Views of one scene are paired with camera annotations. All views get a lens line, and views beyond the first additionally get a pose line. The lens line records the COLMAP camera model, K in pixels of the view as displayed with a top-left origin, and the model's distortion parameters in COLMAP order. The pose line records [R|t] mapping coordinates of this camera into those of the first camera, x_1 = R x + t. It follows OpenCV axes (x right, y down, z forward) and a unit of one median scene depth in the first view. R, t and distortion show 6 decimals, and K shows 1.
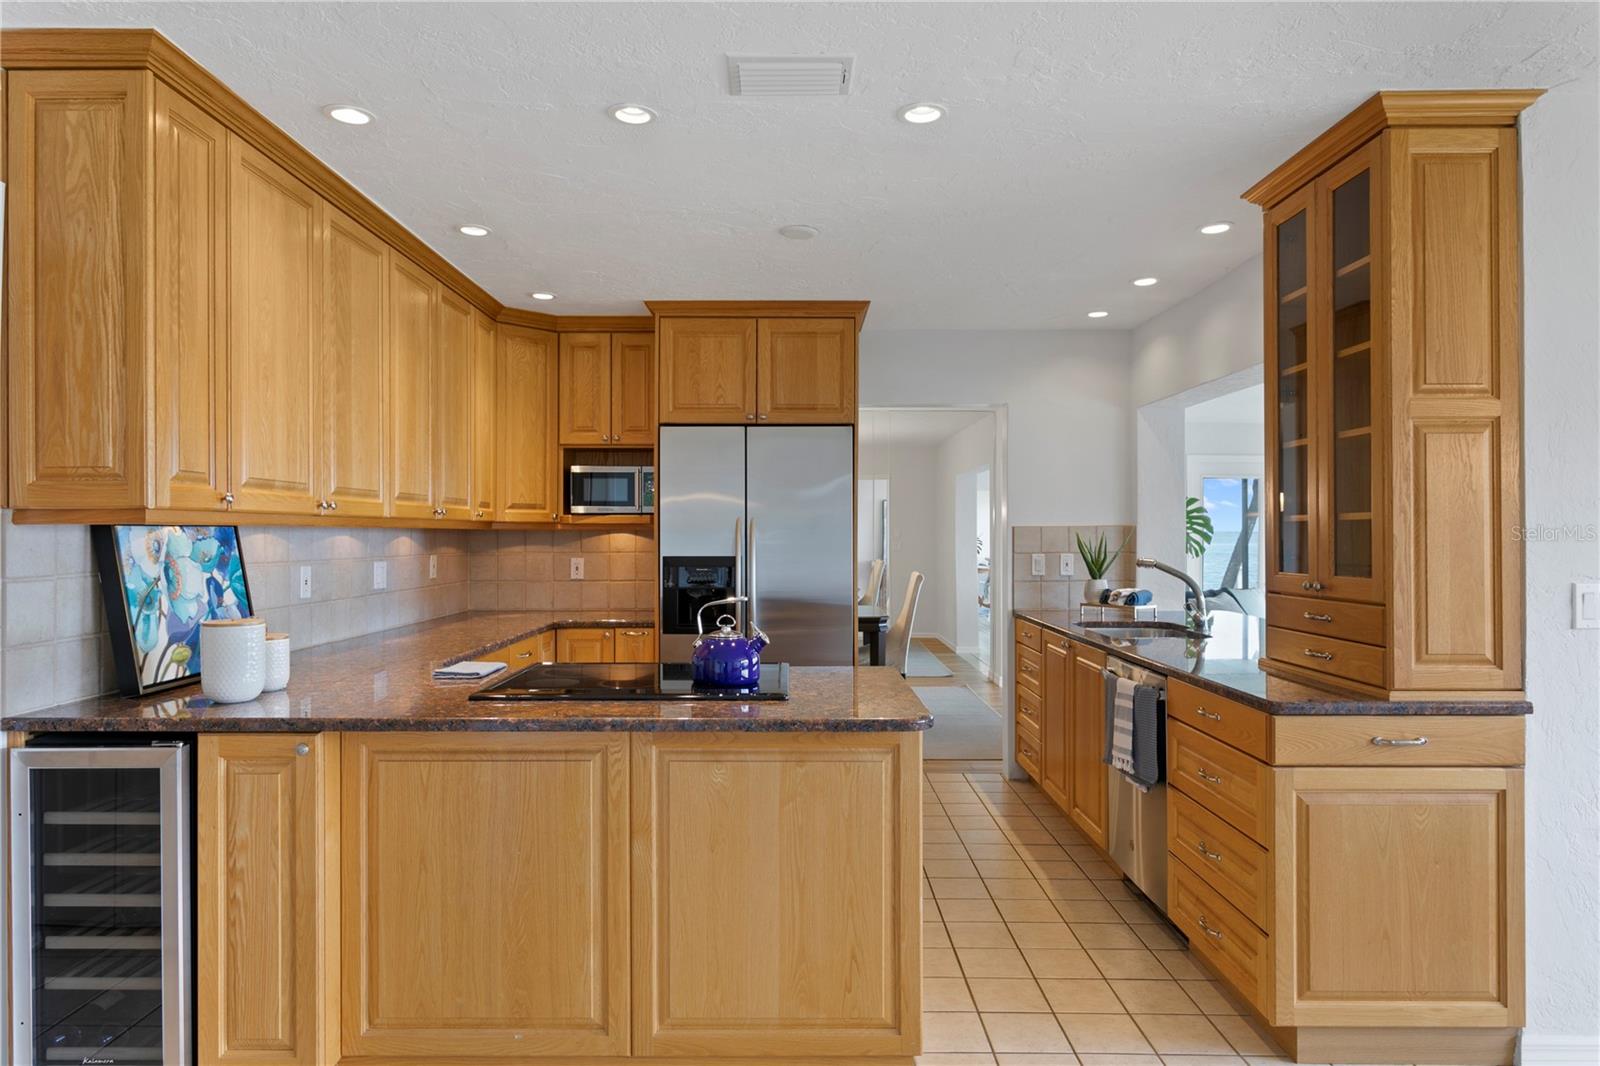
lens RADIAL K [[945.8, 0, 788.7], [0, 945.8, 535.4], [0, 0, 1]] dist [-0.008505, 0.013073]
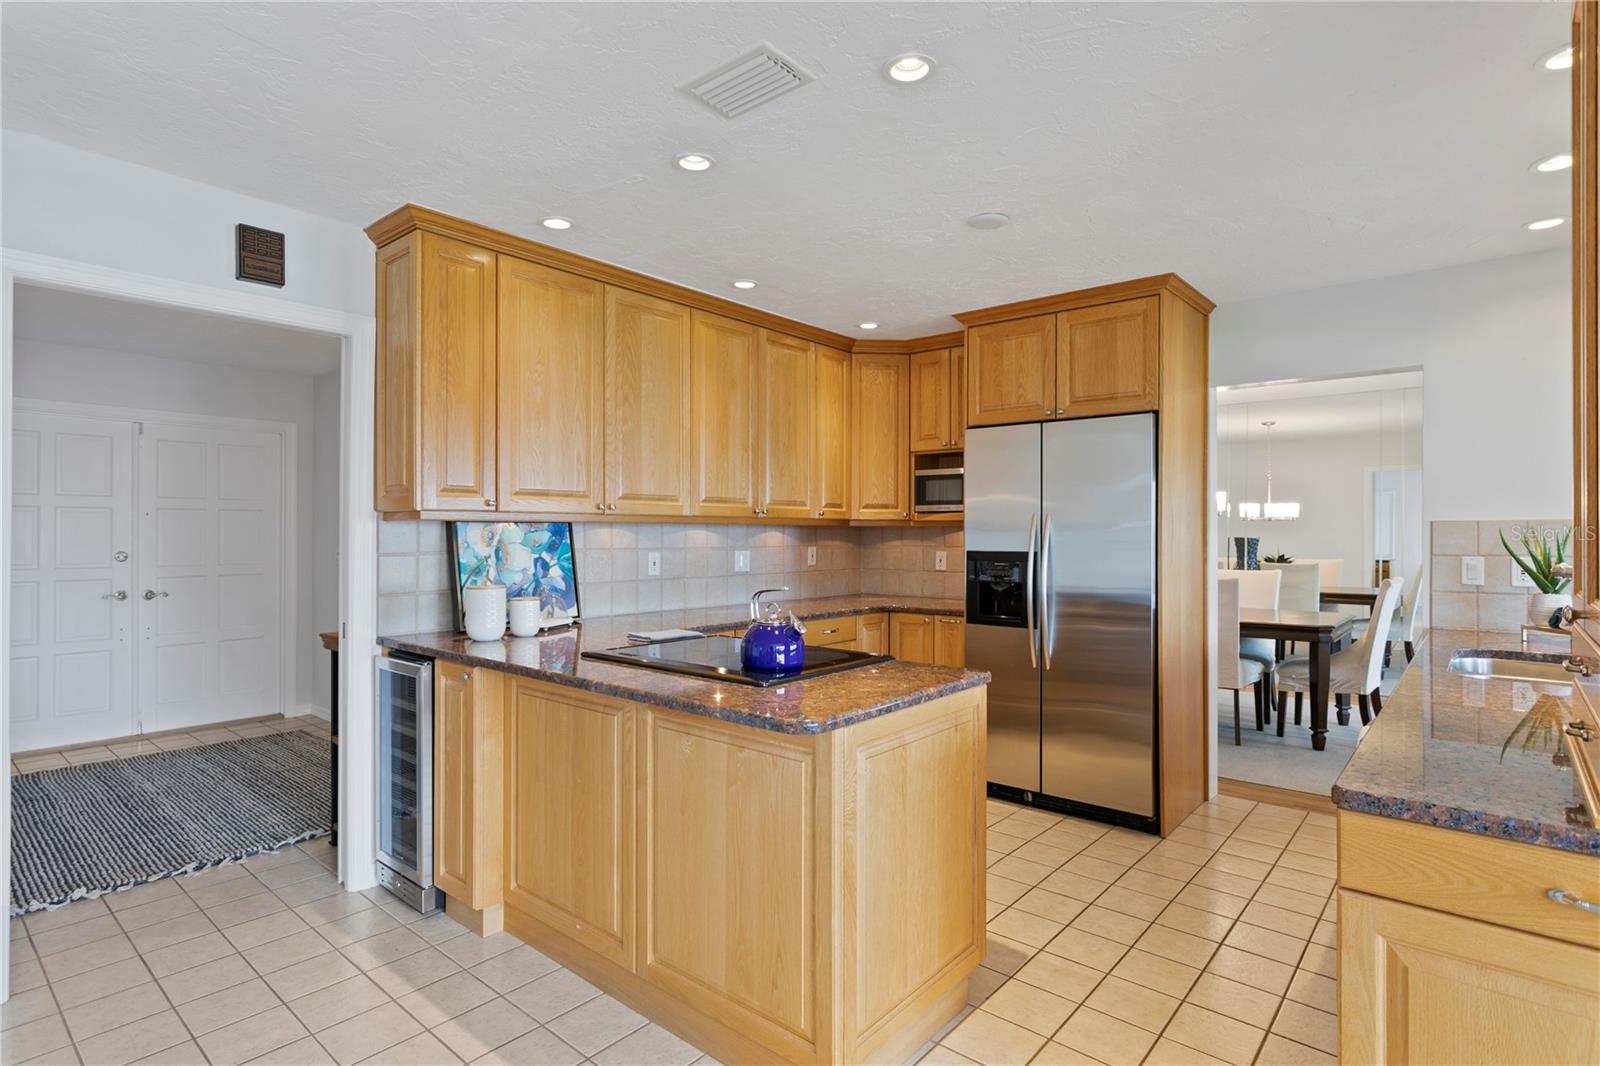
lens RADIAL K [[803.1, 0, 800.0], [0, 803.1, 533.0], [0, 0, 1]] dist [-0.002414, -0.000067]
pose [[0.766249, 0.003189, -0.642536, 0.486810], [-0.004282, 0.999991, -0.000144, 0.004683], [0.642529, 0.002862, 0.766256, 0.289663]]
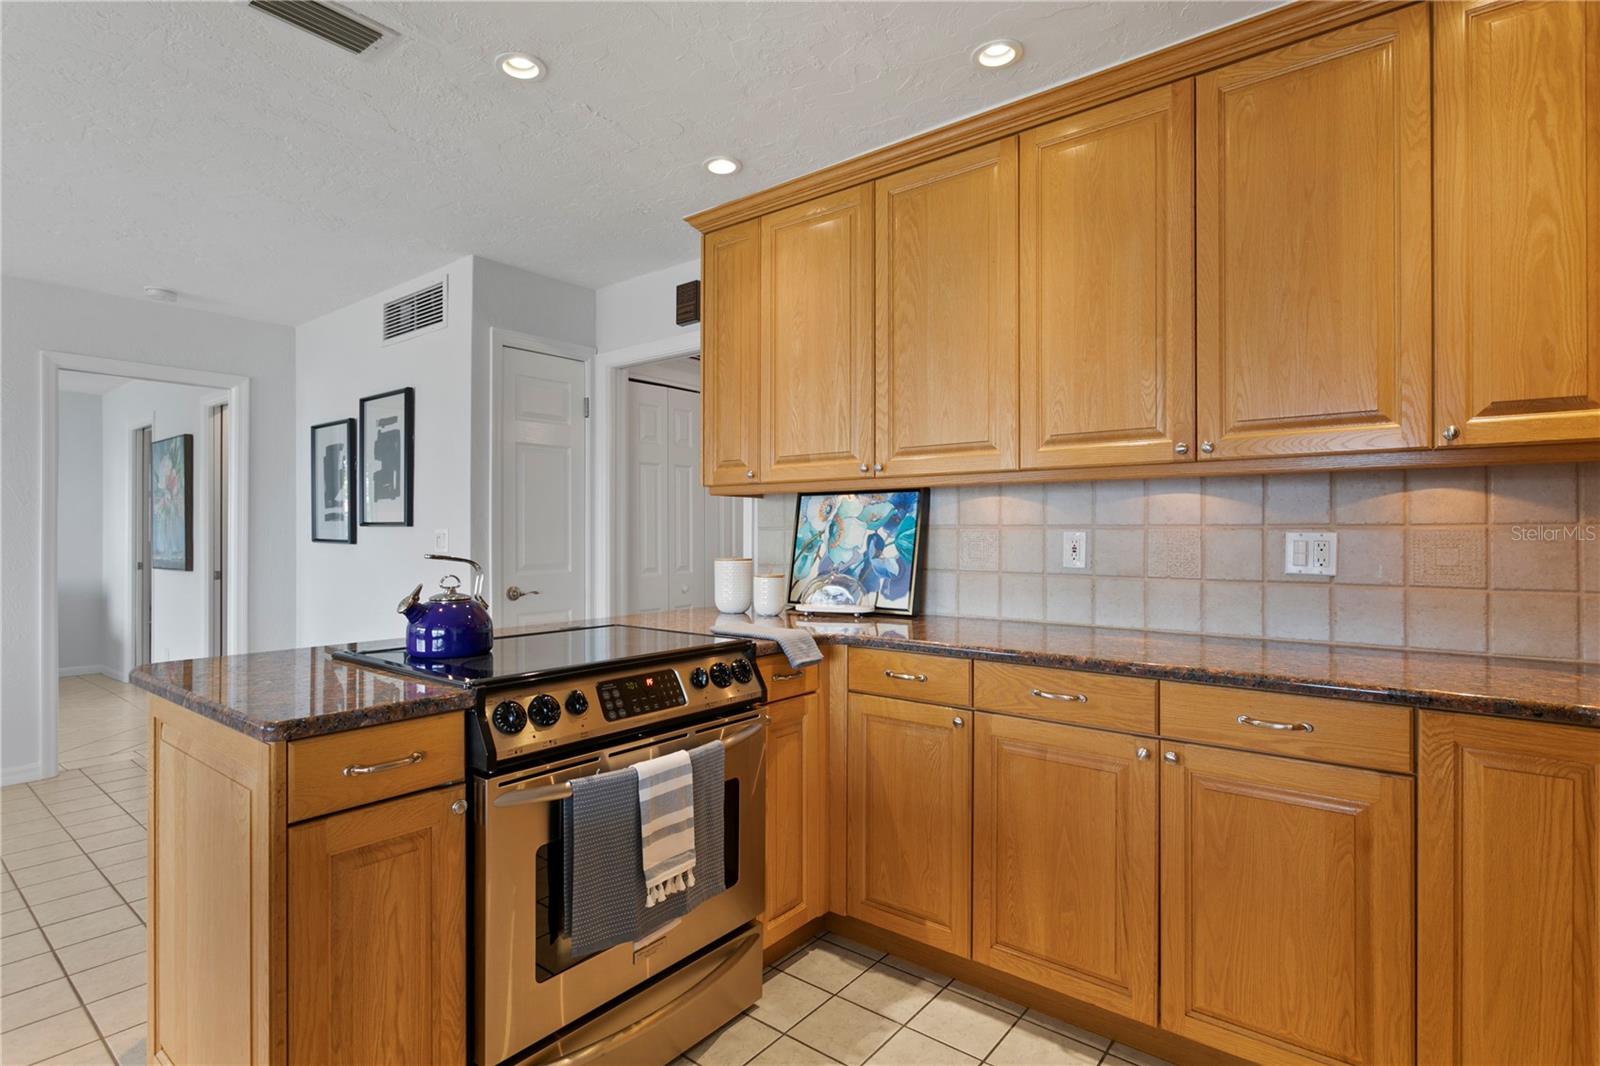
lens RADIAL K [[803.1, 0, 800.0], [0, 803.1, 533.0], [0, 0, 1]] dist [-0.002414, -0.000067]
pose [[-0.615279, 0.000634, -0.788309, 0.275526], [-0.000572, 0.999999, 0.001251, 0.040372], [0.788309, 0.001221, -0.615278, 1.516663]]
